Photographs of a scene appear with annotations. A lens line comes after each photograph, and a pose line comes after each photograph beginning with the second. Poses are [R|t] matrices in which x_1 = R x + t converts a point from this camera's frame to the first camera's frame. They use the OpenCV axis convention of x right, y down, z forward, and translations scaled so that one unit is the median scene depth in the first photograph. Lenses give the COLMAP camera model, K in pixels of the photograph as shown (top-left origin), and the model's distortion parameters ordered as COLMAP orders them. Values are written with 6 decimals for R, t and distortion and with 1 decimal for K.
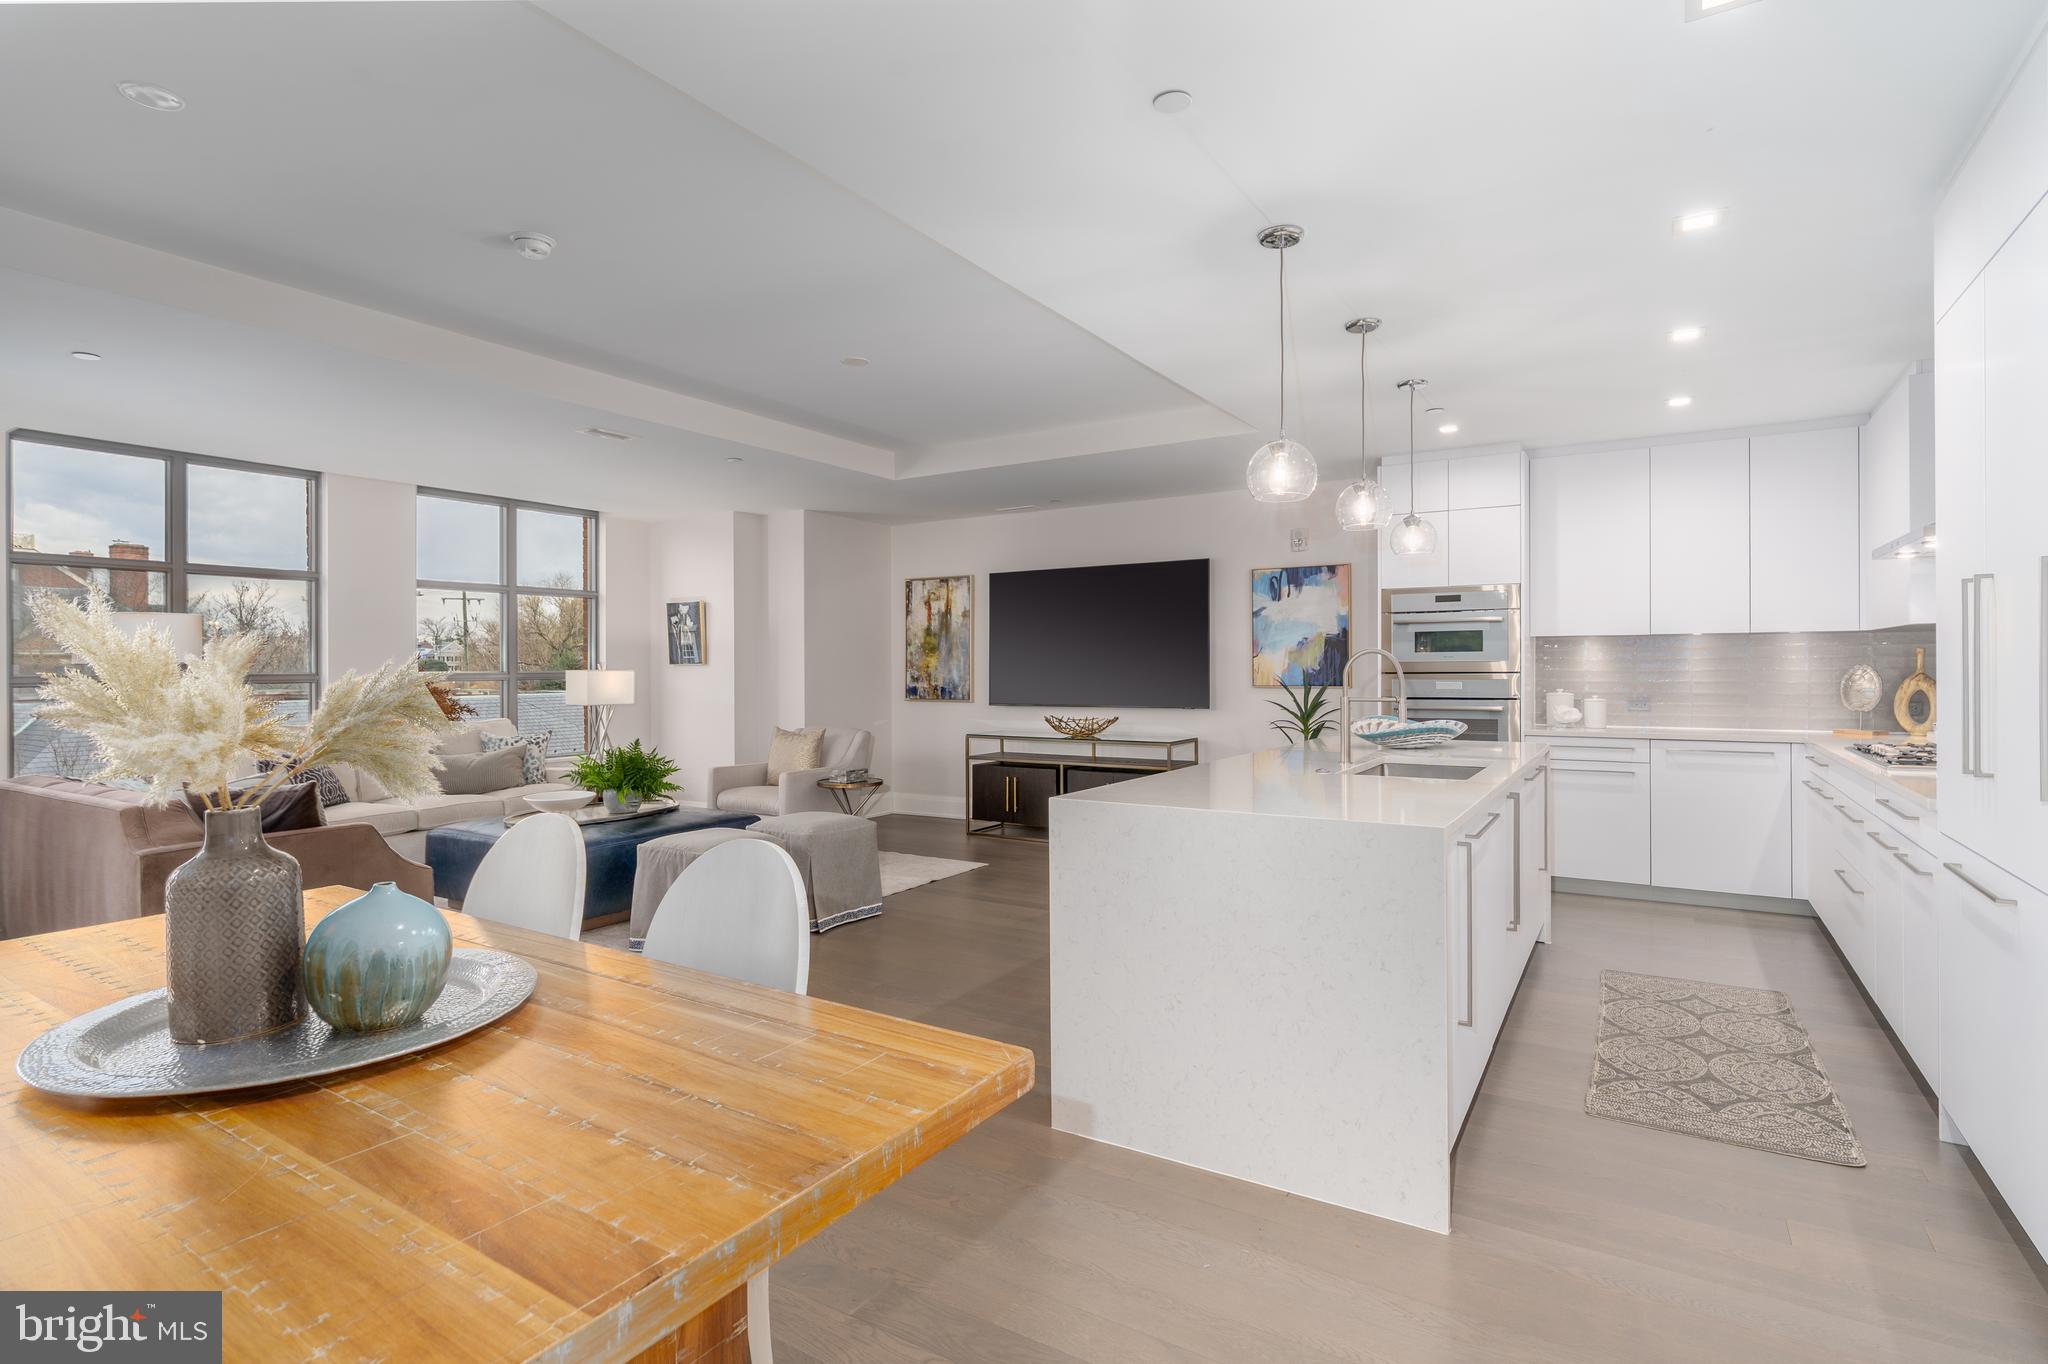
lens RADIAL K [[1020.6, 0, 1019.1], [0, 1020.6, 672.6], [0, 0, 1]] dist [-0.000429, -0.000107]
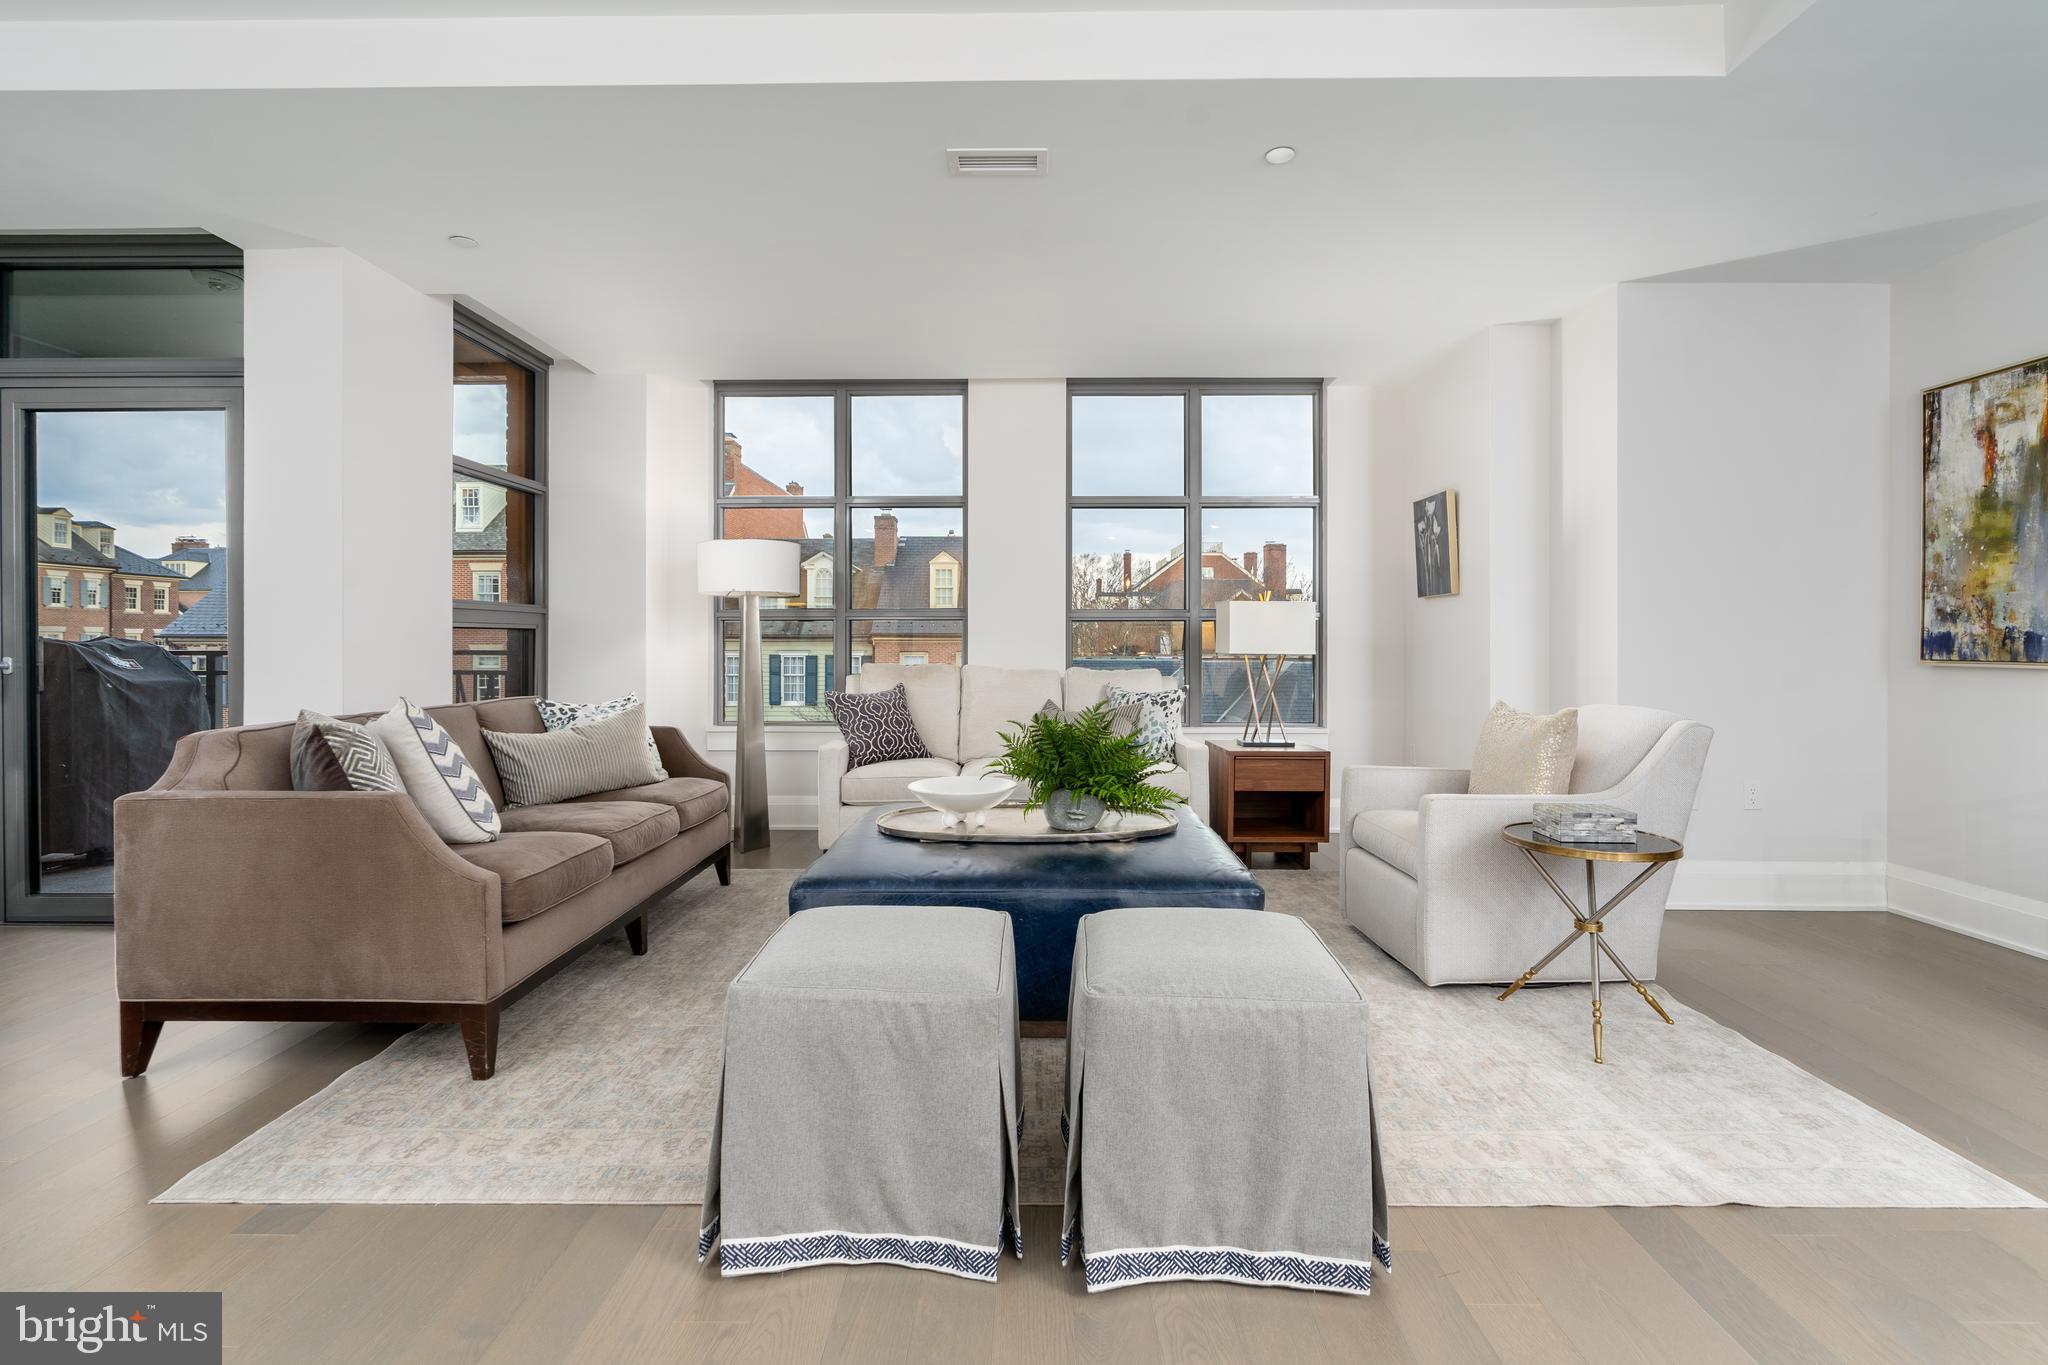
lens RADIAL K [[948.7, 0, 994.7], [0, 948.7, 649.7], [0, 0, 1]] dist [-0.013885, 0.000775]
pose [[0.510078, 0.013422, -0.860024, 0.033974], [-0.006970, 0.999910, 0.011471, 0.019425], [0.860100, 0.000143, 0.510125, 0.454403]]
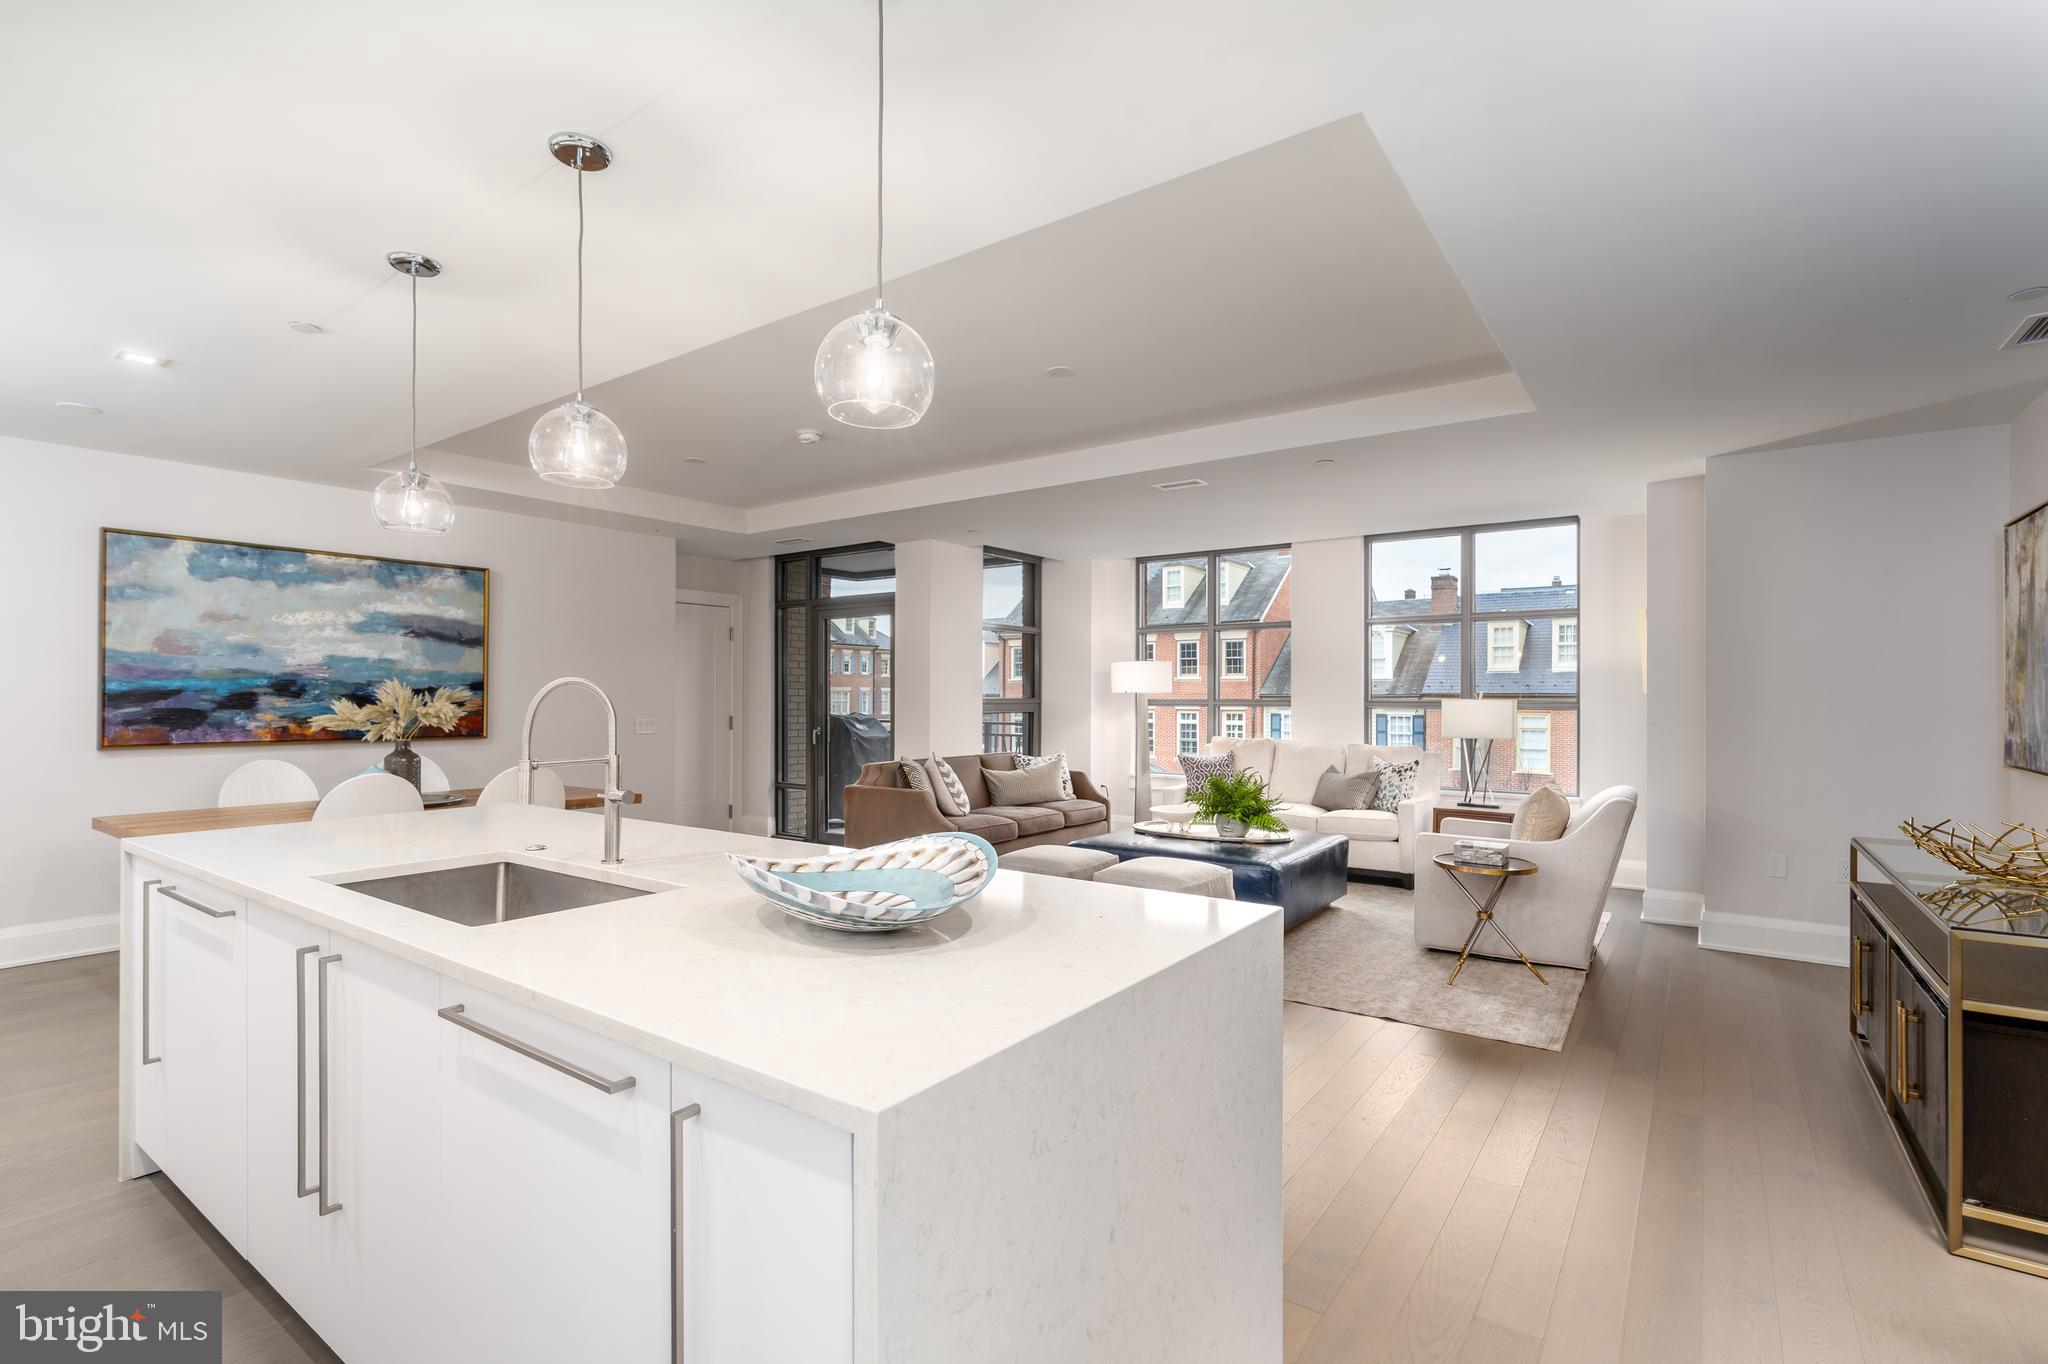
lens RADIAL K [[948.7, 0, 1027.2], [0, 948.7, 686.9], [0, 0, 1]] dist [-0.013885, 0.000775]
pose [[-0.063961, -0.004321, -0.997943, 0.423857], [-0.004644, 0.999981, -0.004033, -0.009981], [0.997942, 0.004376, -0.063980, 0.571261]]
